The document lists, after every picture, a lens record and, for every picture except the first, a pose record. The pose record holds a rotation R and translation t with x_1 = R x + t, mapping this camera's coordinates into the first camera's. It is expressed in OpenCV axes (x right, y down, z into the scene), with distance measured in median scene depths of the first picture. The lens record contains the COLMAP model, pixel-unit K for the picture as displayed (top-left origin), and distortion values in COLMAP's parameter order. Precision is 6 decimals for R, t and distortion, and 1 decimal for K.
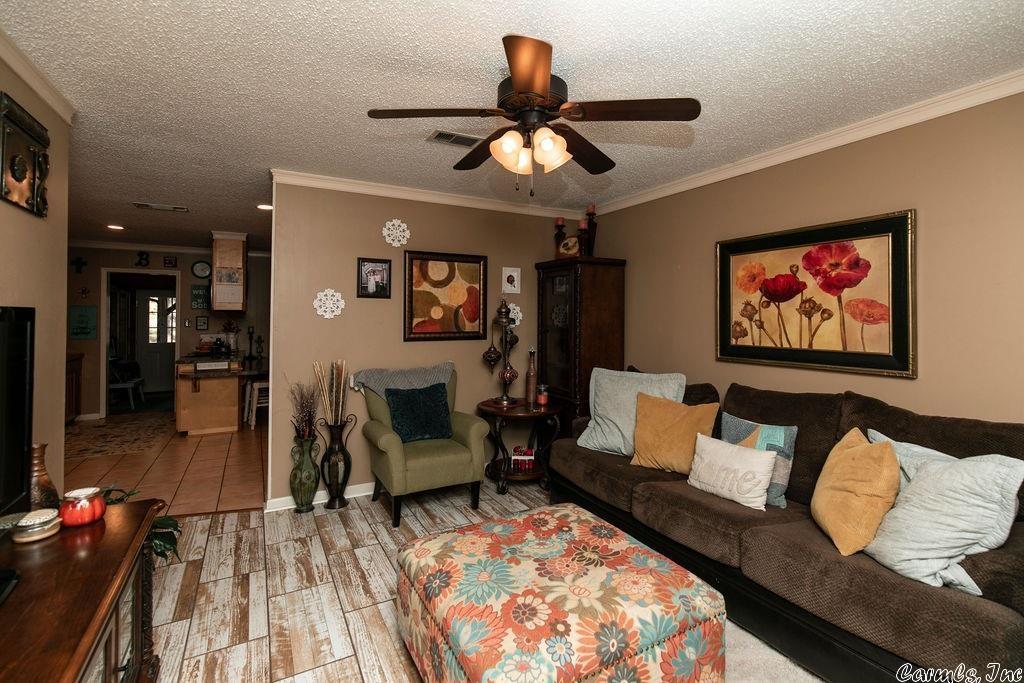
lens RADIAL K [[470.4, 0, 519.1], [0, 470.4, 314.7], [0, 0, 1]] dist [0.015410, -0.000623]
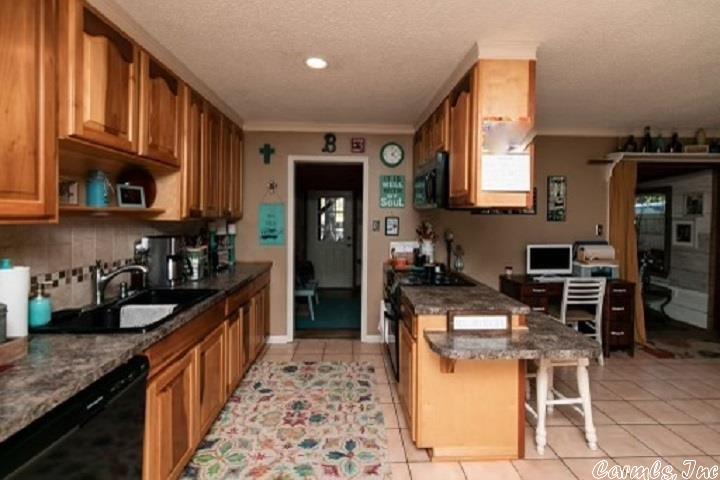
lens RADIAL K [[330.7, 0, 365.0], [0, 330.7, 221.1], [0, 0, 1]] dist [0.015410, -0.000623]
pose [[0.898156, 0.011416, -0.439529, -0.513069], [-0.004587, 0.999852, 0.016596, 0.001180], [0.439654, -0.012890, 0.898075, 0.551074]]
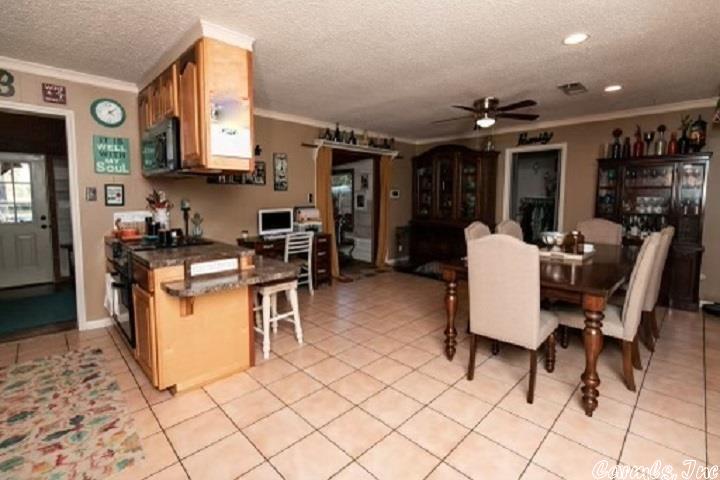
lens RADIAL K [[331.6, 0, 362.0], [0, 331.6, 224.8], [0, 0, 1]] dist [0.009962, -0.000771]
pose [[0.963140, -0.021560, 0.268136, -0.494022], [-0.001166, 0.996439, 0.084309, 0.020895], [-0.268999, -0.081514, 0.959685, 0.486537]]
